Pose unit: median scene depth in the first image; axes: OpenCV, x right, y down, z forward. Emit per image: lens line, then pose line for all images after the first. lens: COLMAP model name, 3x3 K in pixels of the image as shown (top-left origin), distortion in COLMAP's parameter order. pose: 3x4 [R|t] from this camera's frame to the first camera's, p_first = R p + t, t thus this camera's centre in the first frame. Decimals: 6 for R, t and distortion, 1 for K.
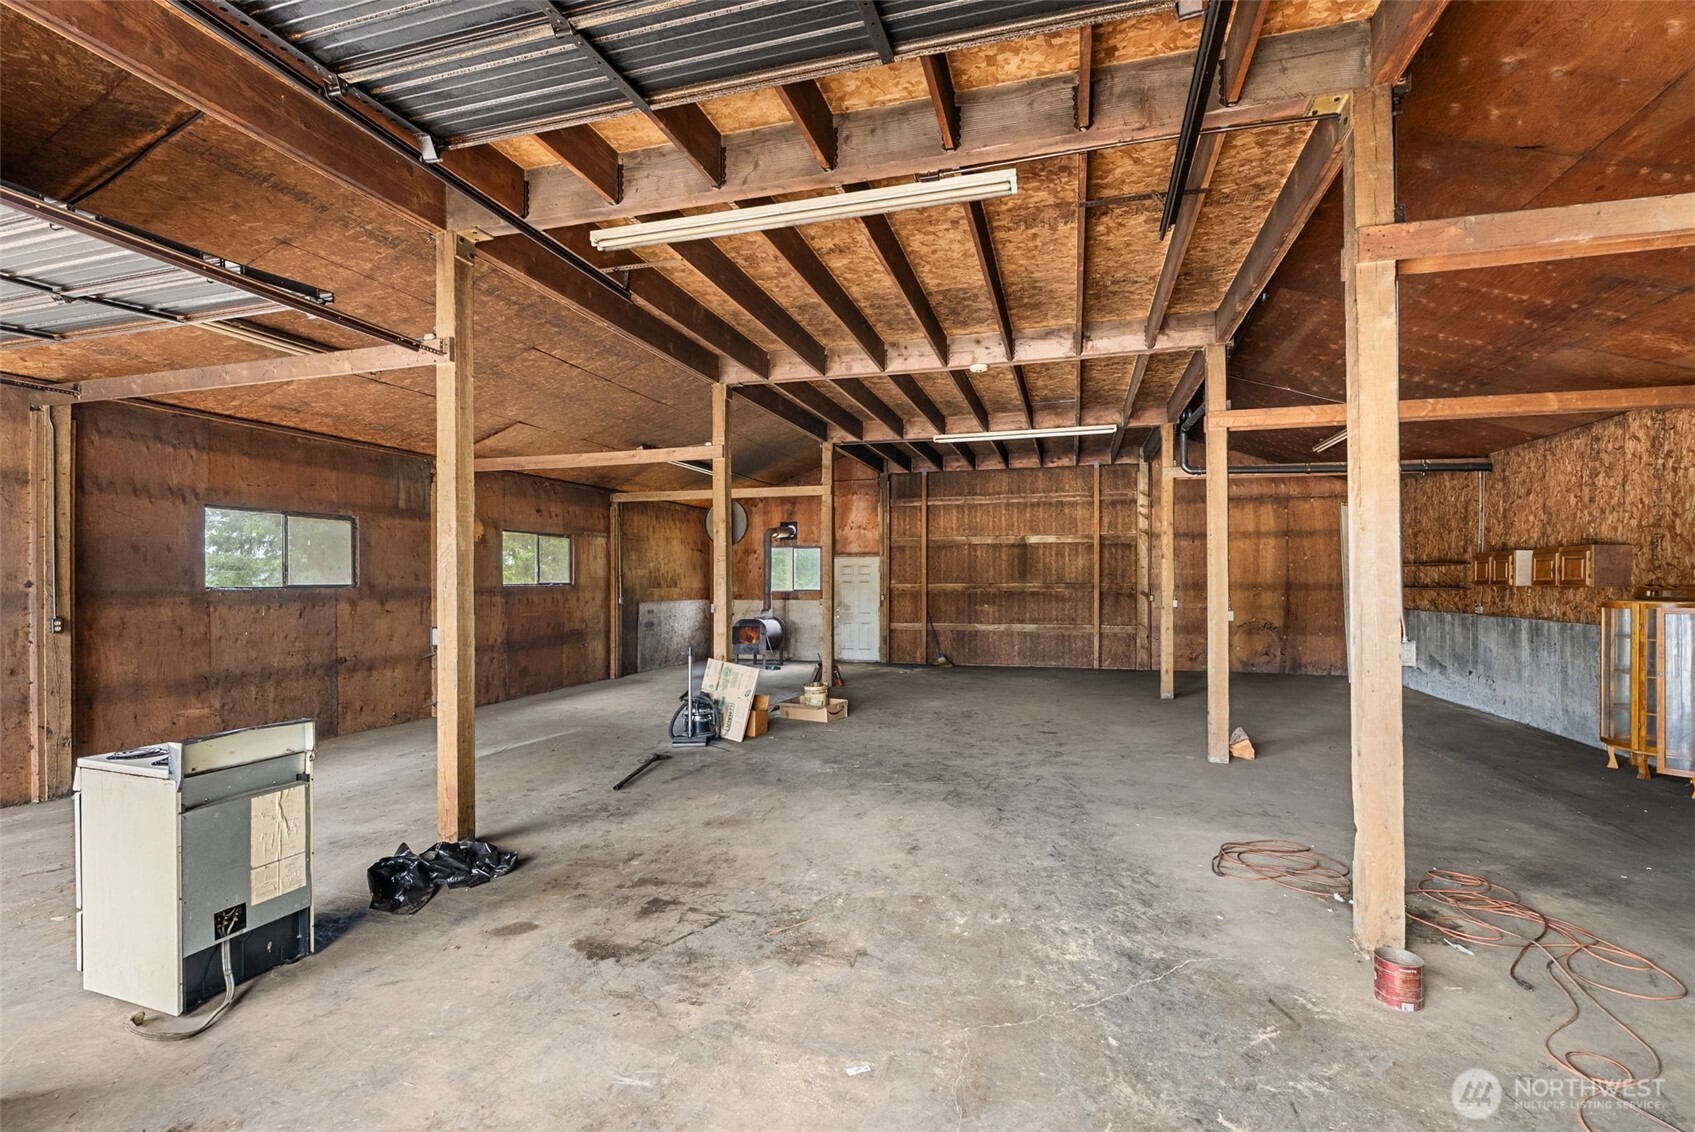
lens RADIAL K [[782.5, 0, 842.4], [0, 782.5, 583.9], [0, 0, 1]] dist [-0.005486, -0.000152]
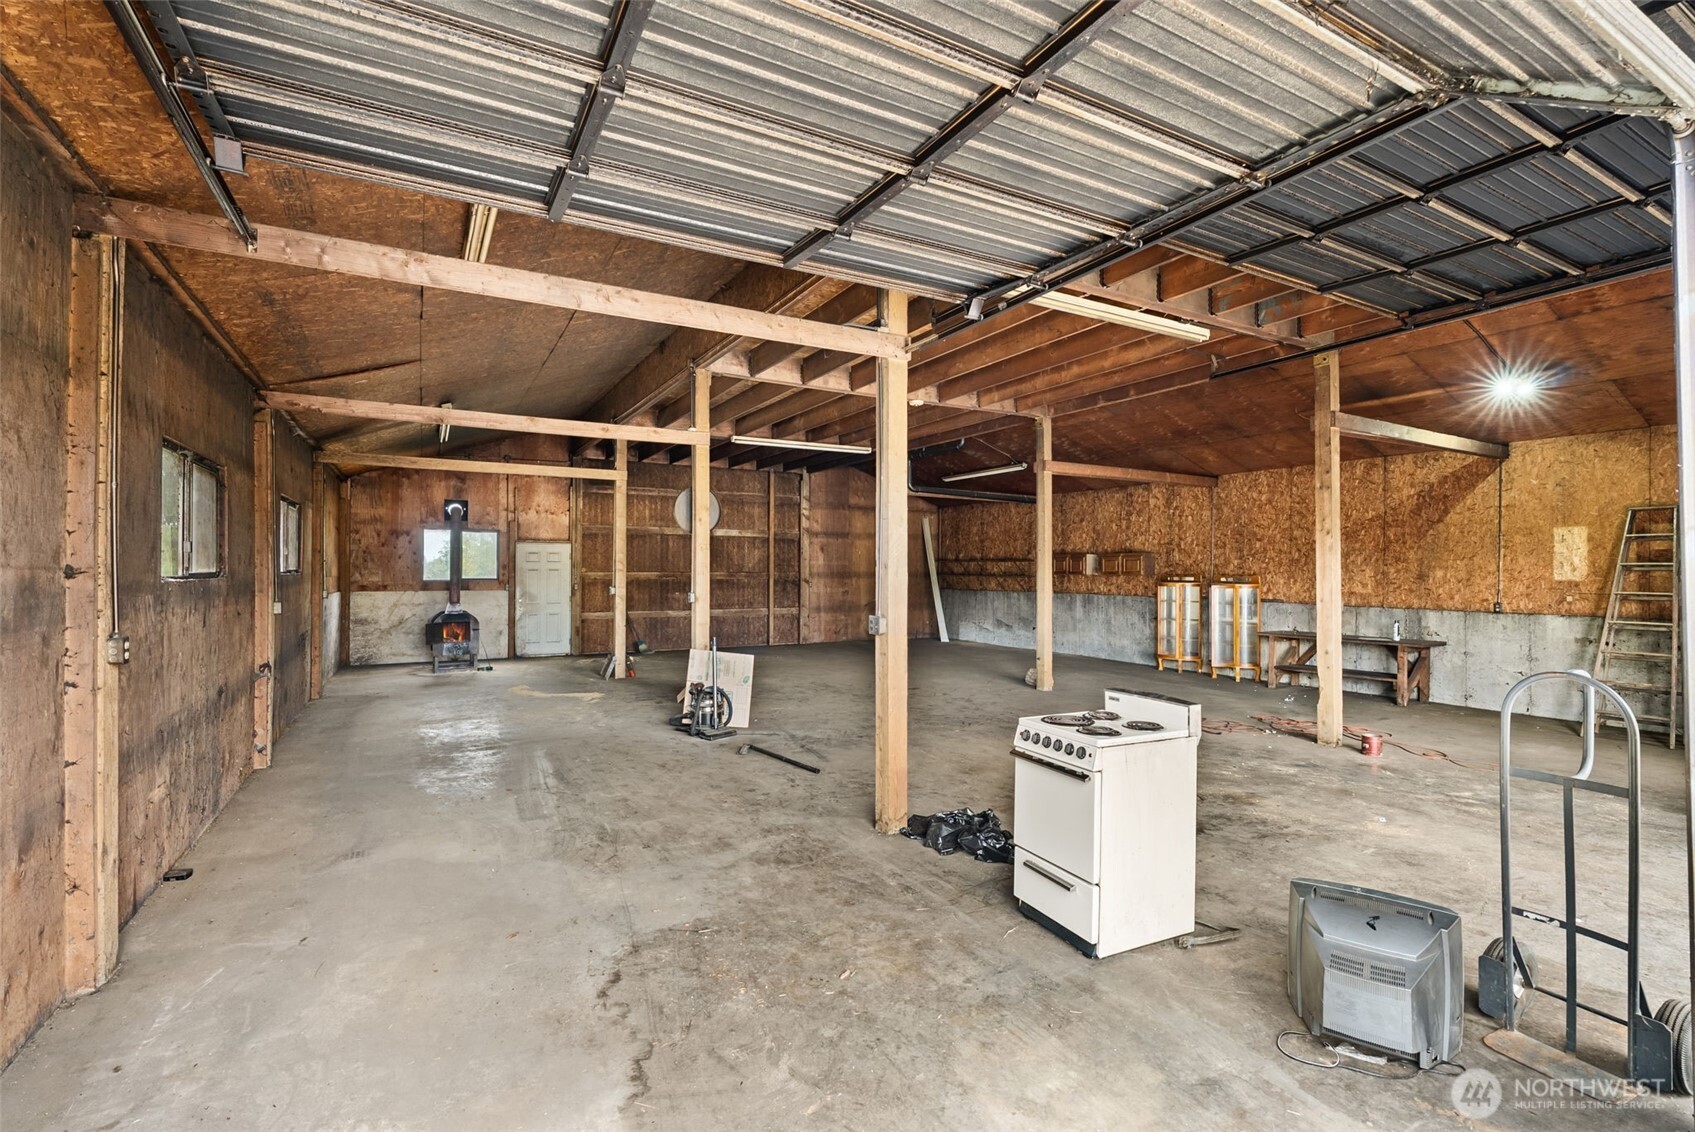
lens RADIAL K [[772.5, 0, 847.5], [0, 772.5, 566.0], [0, 0, 1]] dist [-0.011626, -0.000190]
pose [[0.696318, 0.007837, 0.717690, -0.716865], [-0.002555, 0.999961, -0.008440, -0.001162], [-0.717728, 0.004043, 0.696311, 0.187423]]
